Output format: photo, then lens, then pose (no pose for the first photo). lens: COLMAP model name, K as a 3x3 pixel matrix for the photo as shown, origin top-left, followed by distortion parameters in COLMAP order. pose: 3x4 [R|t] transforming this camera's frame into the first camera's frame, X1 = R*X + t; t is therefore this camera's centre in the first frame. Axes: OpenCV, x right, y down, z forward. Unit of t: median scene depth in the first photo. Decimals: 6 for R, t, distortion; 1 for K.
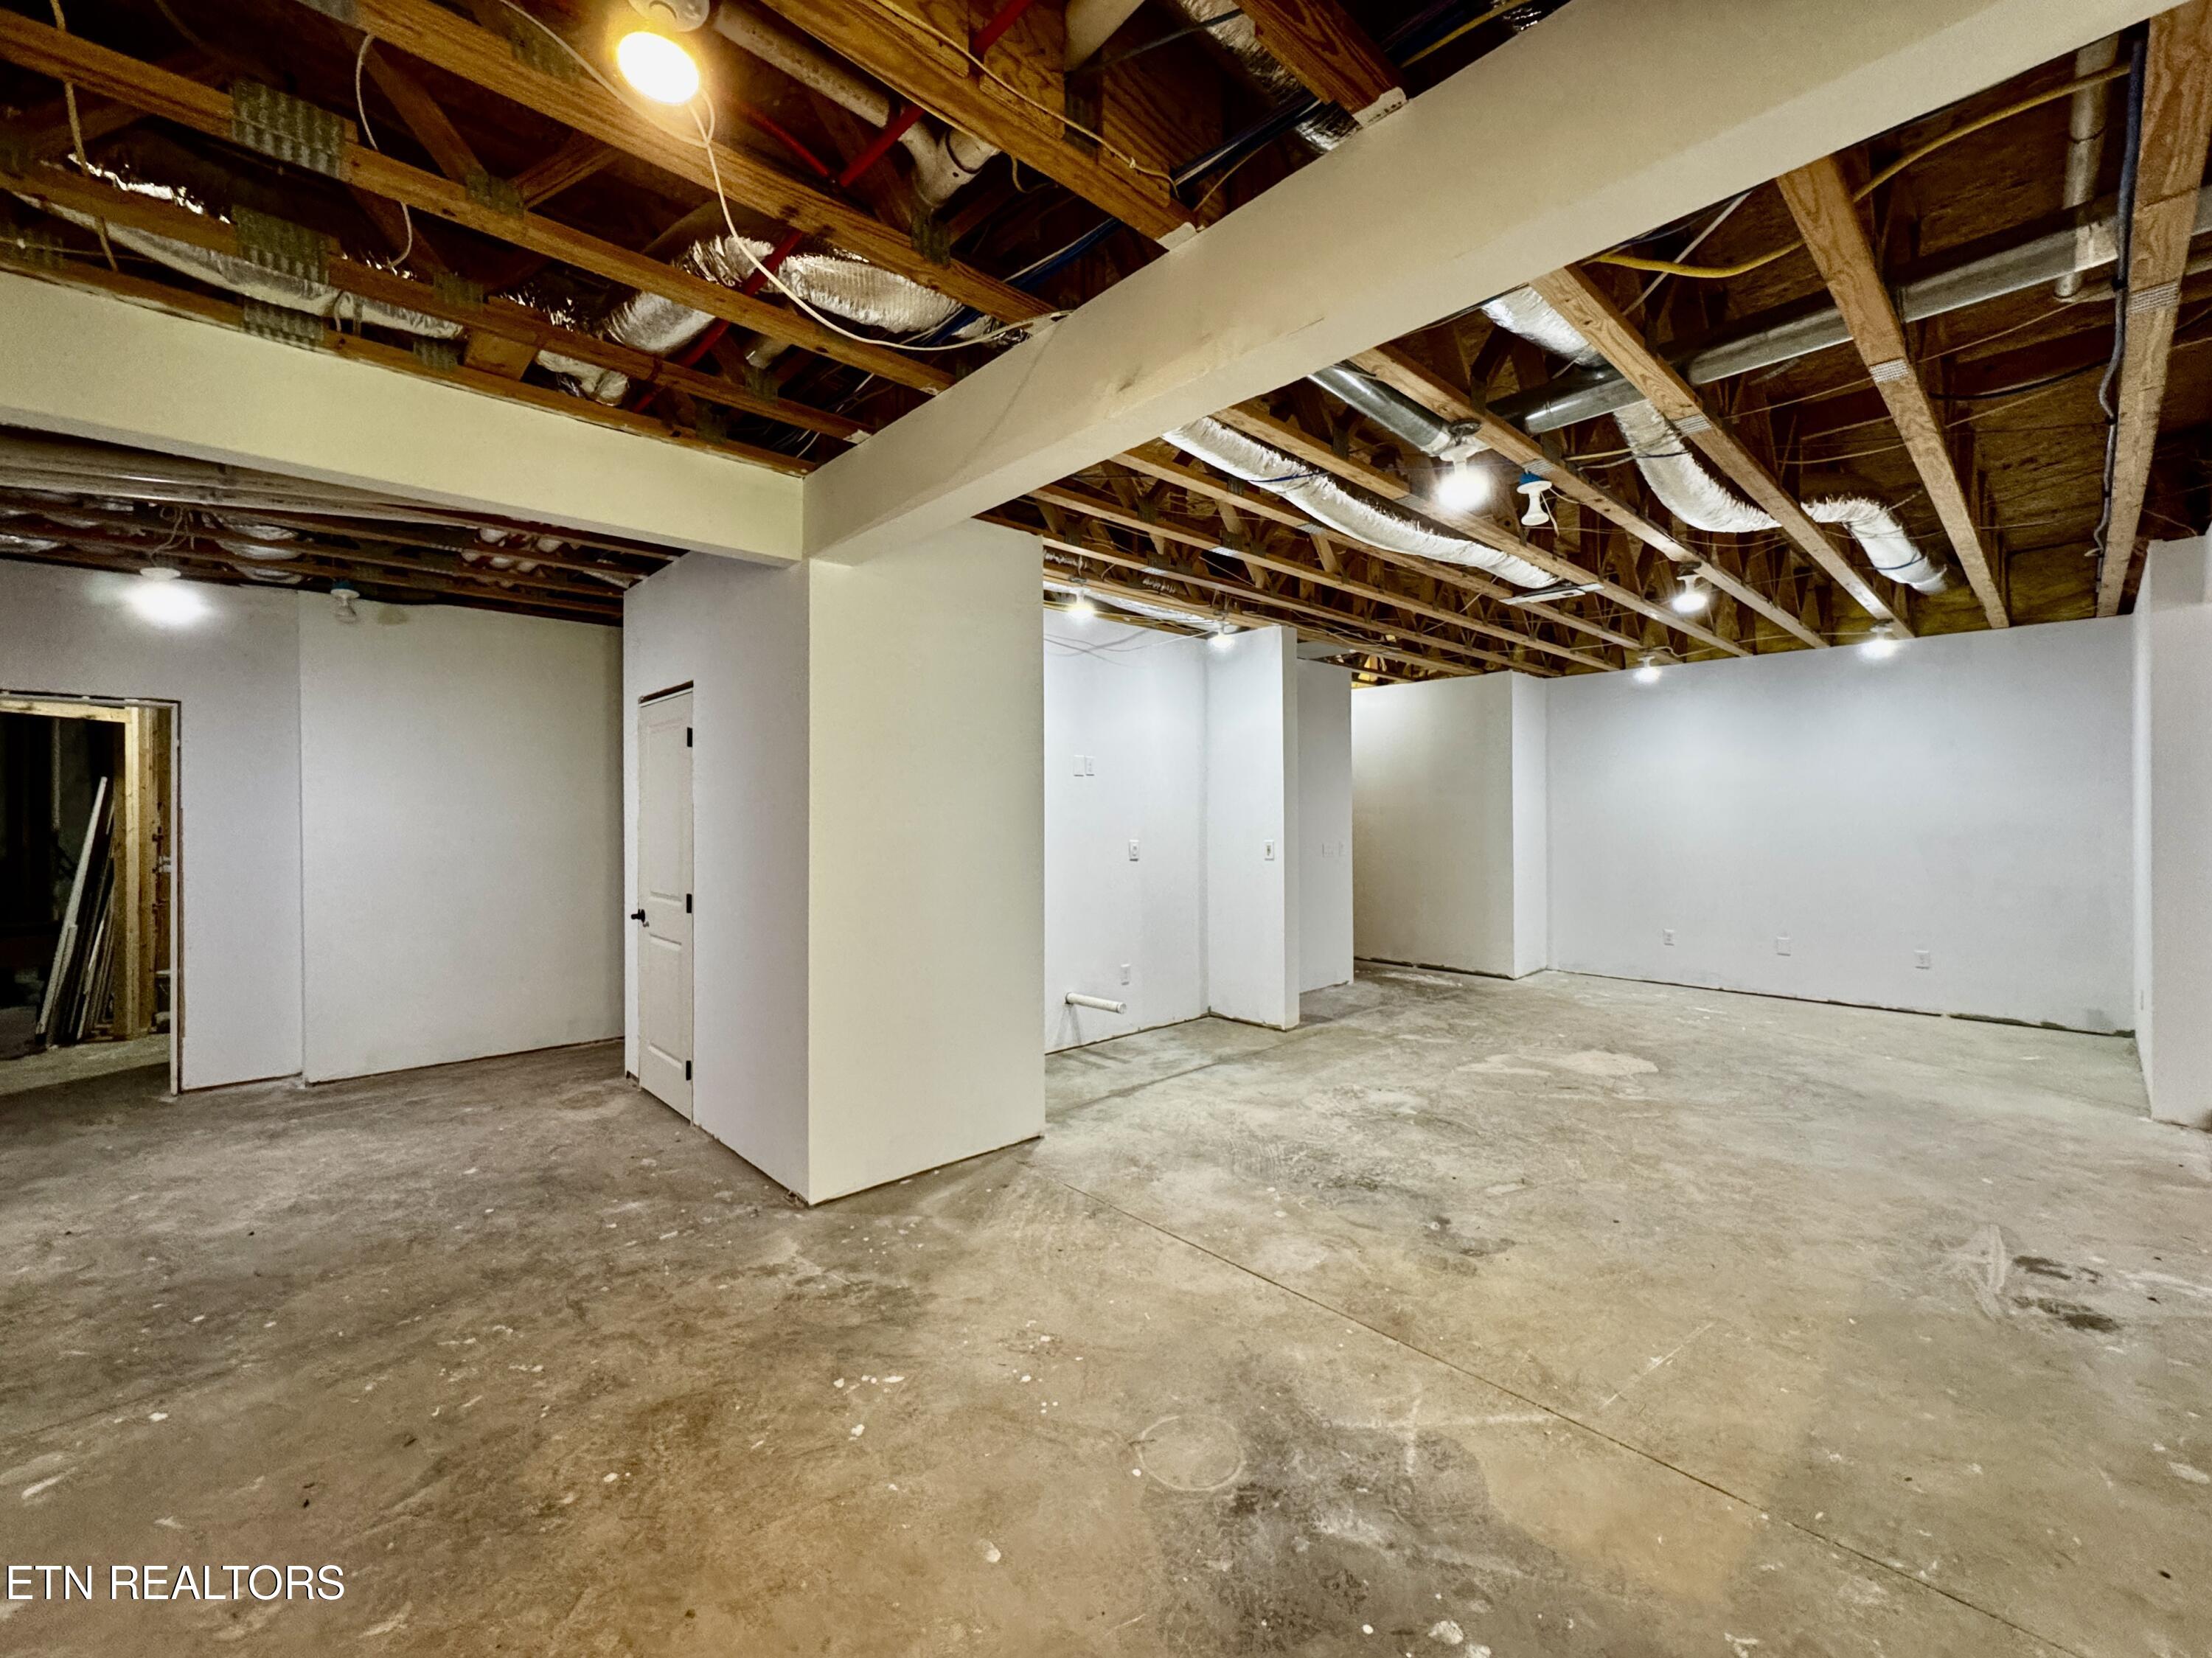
lens RADIAL K [[903.2, 0, 1110.0], [0, 903.2, 813.7], [0, 0, 1]] dist [0.000327, -0.000466]
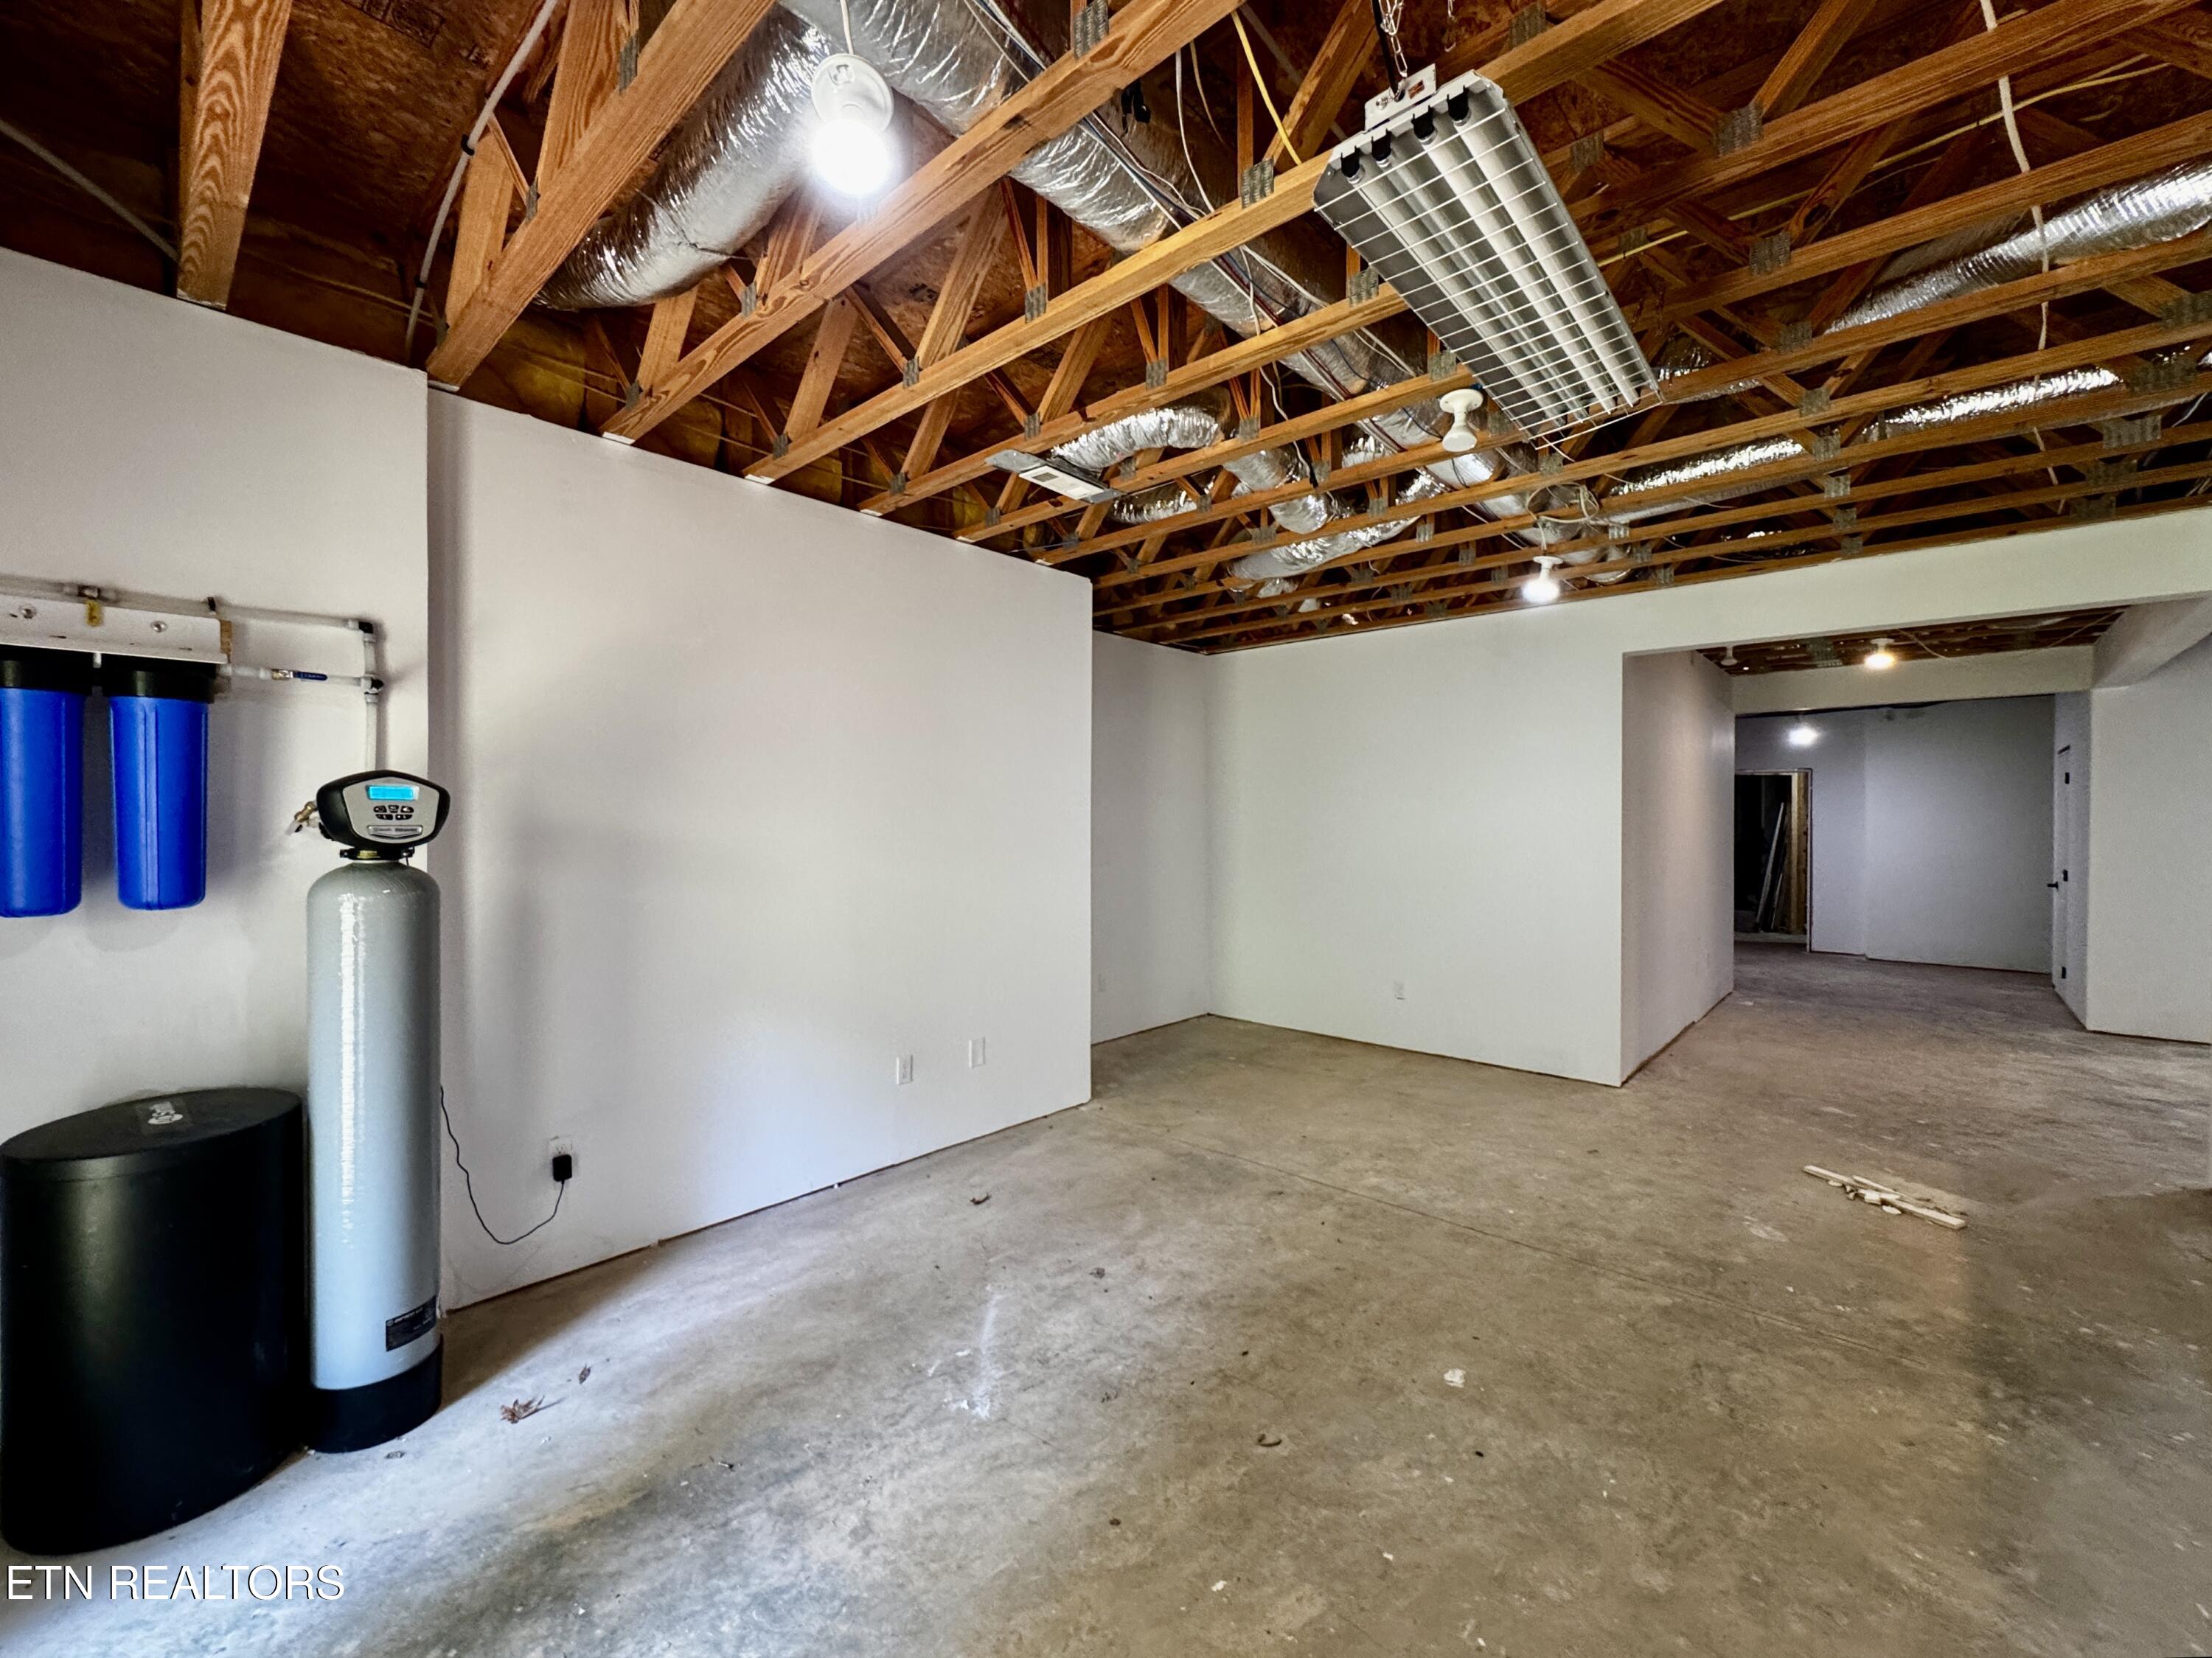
lens RADIAL K [[903.2, 0, 1109.5], [0, 903.2, 822.2], [0, 0, 1]] dist [0.000327, -0.000466]
pose [[0.088538, 0.008600, -0.996036, 0.880617], [-0.007182, 0.999942, 0.007995, -0.001699], [0.996047, 0.006445, 0.088594, -0.781782]]
